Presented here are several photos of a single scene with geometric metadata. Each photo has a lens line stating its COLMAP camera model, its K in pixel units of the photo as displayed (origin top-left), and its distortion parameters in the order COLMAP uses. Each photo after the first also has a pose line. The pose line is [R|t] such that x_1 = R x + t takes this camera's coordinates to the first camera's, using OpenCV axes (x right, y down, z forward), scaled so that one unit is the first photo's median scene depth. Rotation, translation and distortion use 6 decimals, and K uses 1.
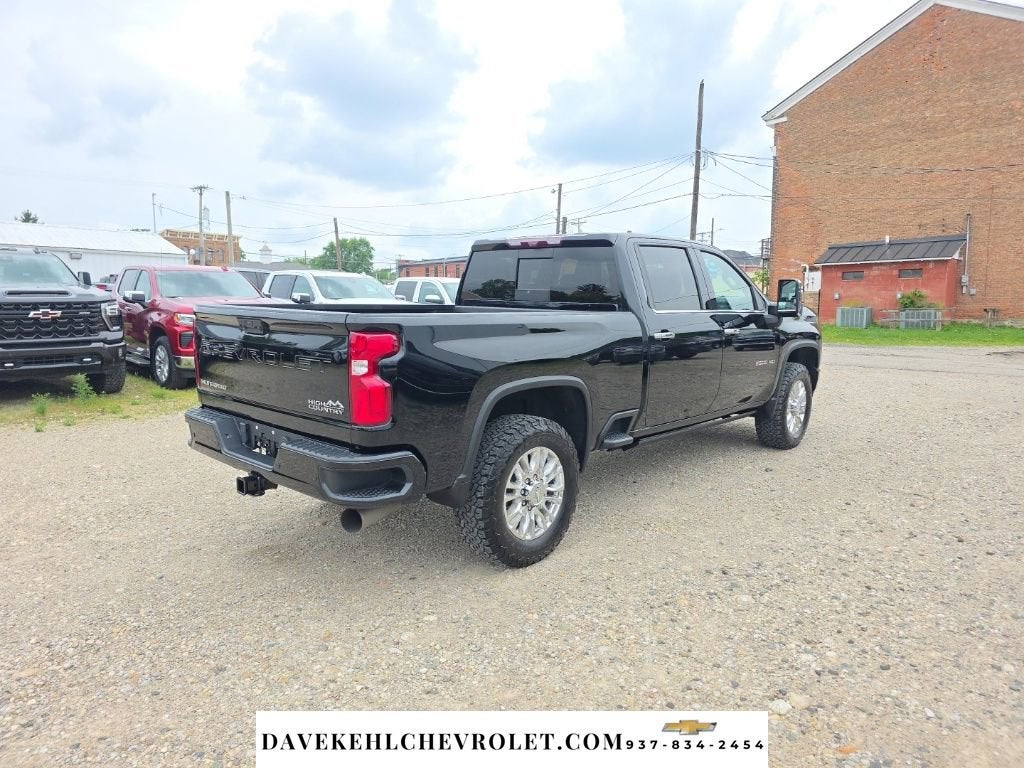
lens RADIAL K [[714.7, 0, 508.8], [0, 714.7, 379.1], [0, 0, 1]] dist [0.050321, -0.040471]
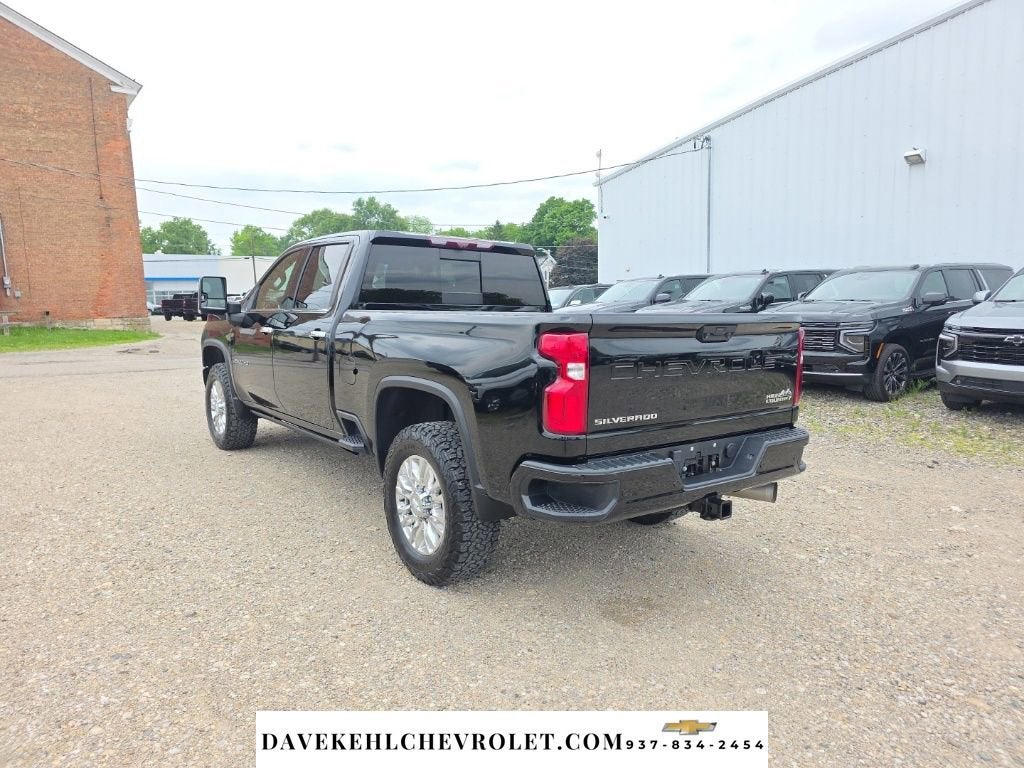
lens RADIAL K [[714.7, 0, 521.6], [0, 714.7, 381.5], [0, 0, 1]] dist [0.050321, -0.040471]
pose [[0.115865, -0.113553, 0.986753, -0.260056], [0.112933, 0.988507, 0.100495, -0.026681], [-0.986824, 0.099793, 0.127358, 0.228951]]
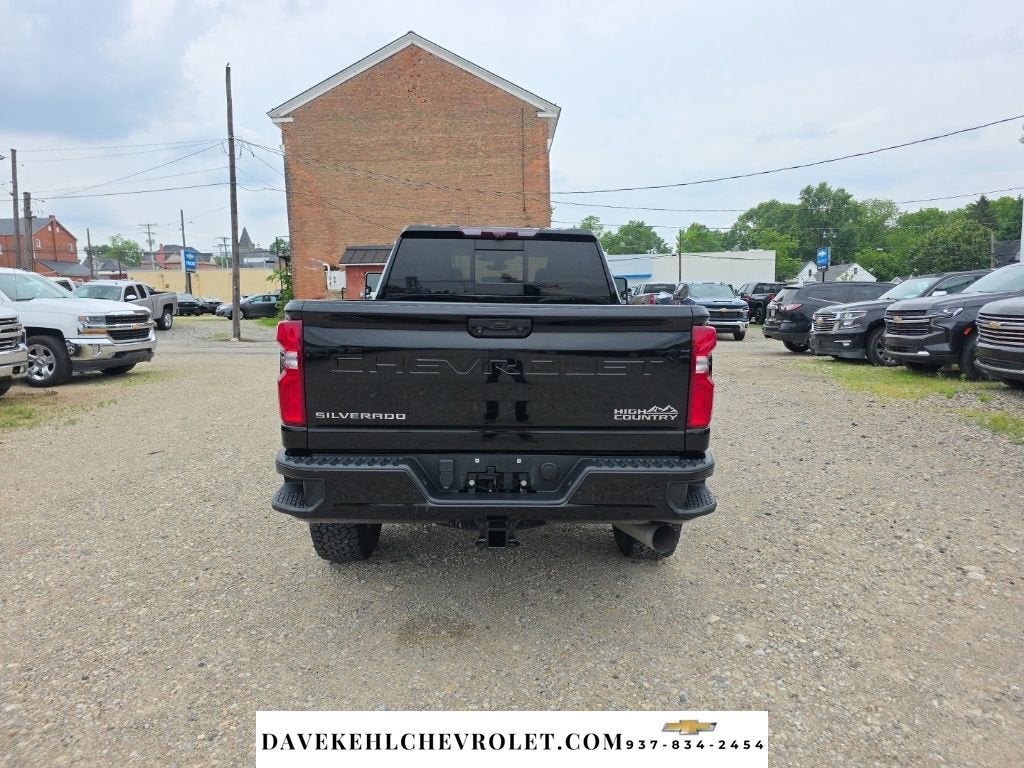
lens RADIAL K [[714.7, 0, 516.0], [0, 714.7, 379.3], [0, 0, 1]] dist [0.050321, -0.040471]
pose [[0.691439, -0.086649, 0.717220, -0.179935], [0.085861, 0.995601, 0.037507, -0.009067], [-0.717314, 0.035647, 0.695837, 0.093811]]
